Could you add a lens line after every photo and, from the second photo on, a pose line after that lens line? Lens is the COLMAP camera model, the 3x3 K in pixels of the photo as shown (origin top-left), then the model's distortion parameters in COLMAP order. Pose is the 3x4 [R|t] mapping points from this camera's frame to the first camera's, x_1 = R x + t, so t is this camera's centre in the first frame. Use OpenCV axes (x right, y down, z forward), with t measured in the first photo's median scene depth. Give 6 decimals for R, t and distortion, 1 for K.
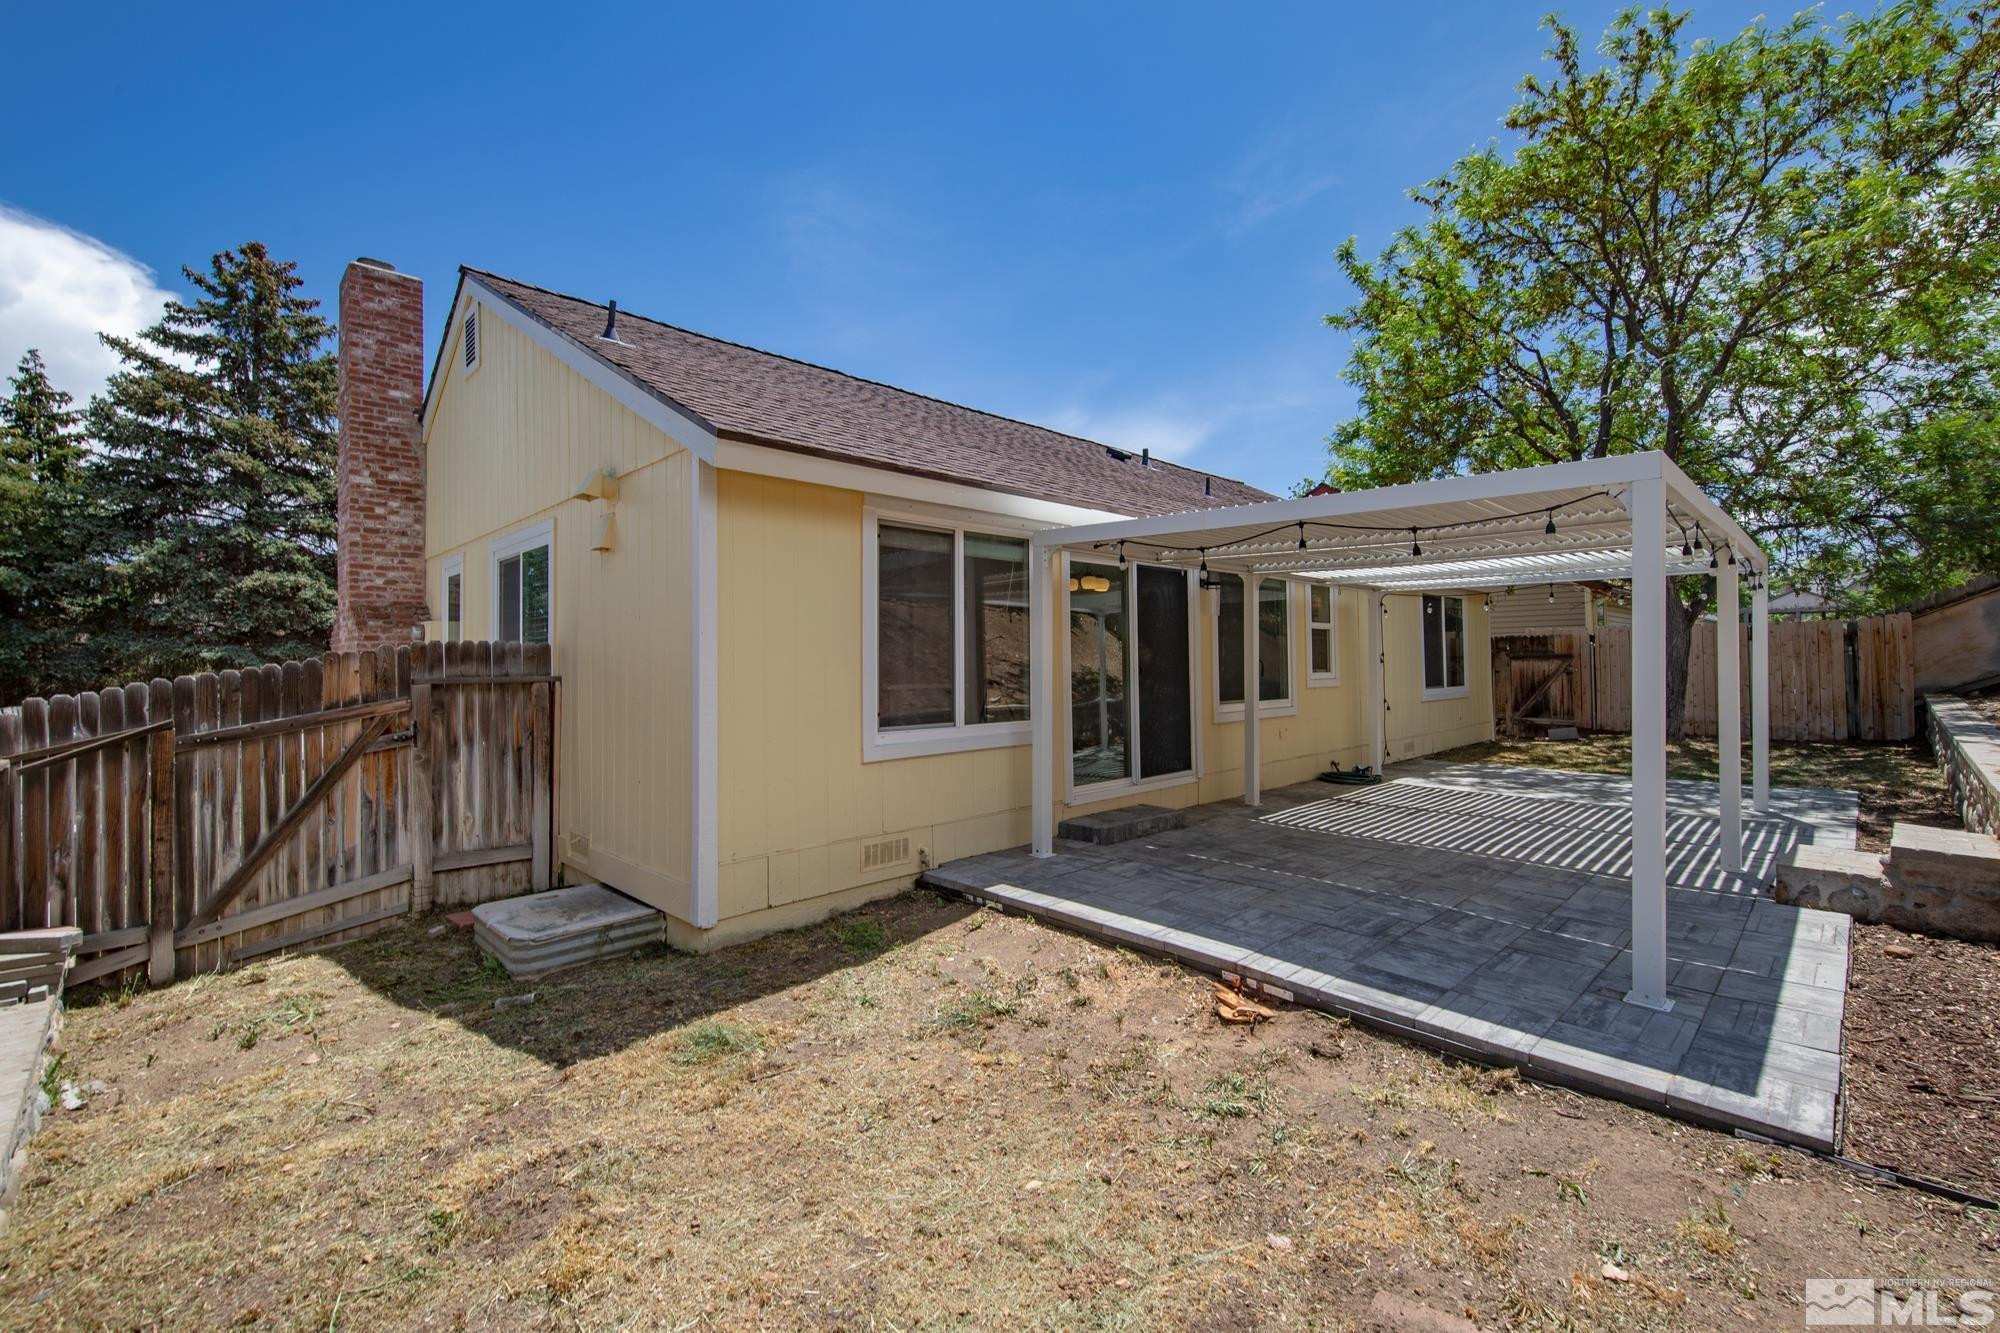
lens RADIAL K [[824.8, 0, 998.7], [0, 824.8, 659.7], [0, 0, 1]] dist [0.001091, 0.000065]
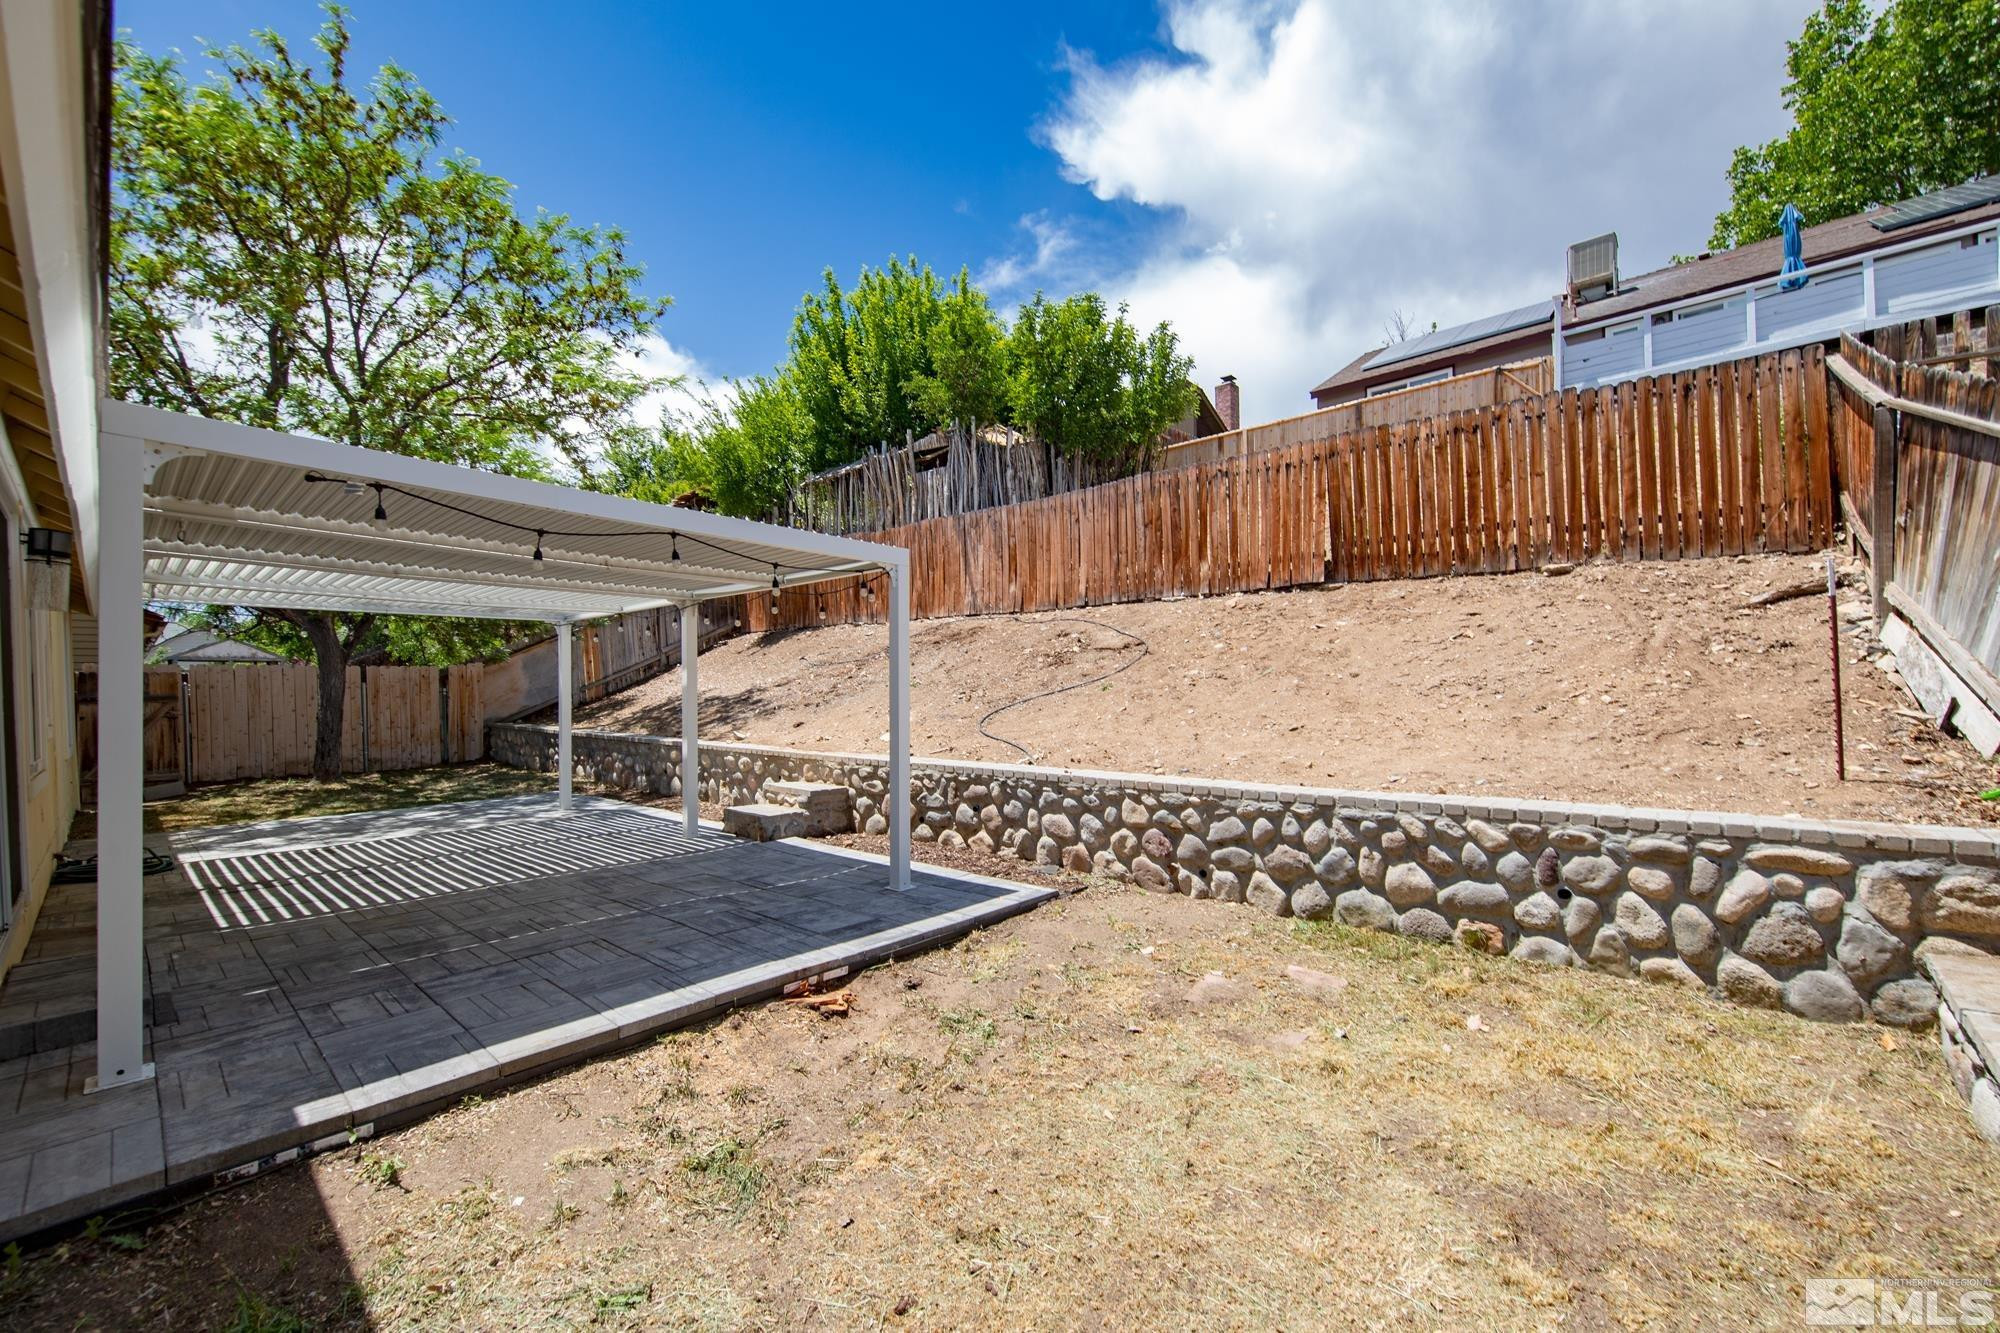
lens RADIAL K [[796.1, 0, 1000.6], [0, 796.1, 692.4], [0, 0, 1]] dist [0.002816, 0.000243]
pose [[-0.067433, 0.003765, 0.997717, -0.679222], [0.021152, 0.999774, -0.002343, 0.036066], [-0.997500, 0.020946, -0.067497, 0.788346]]
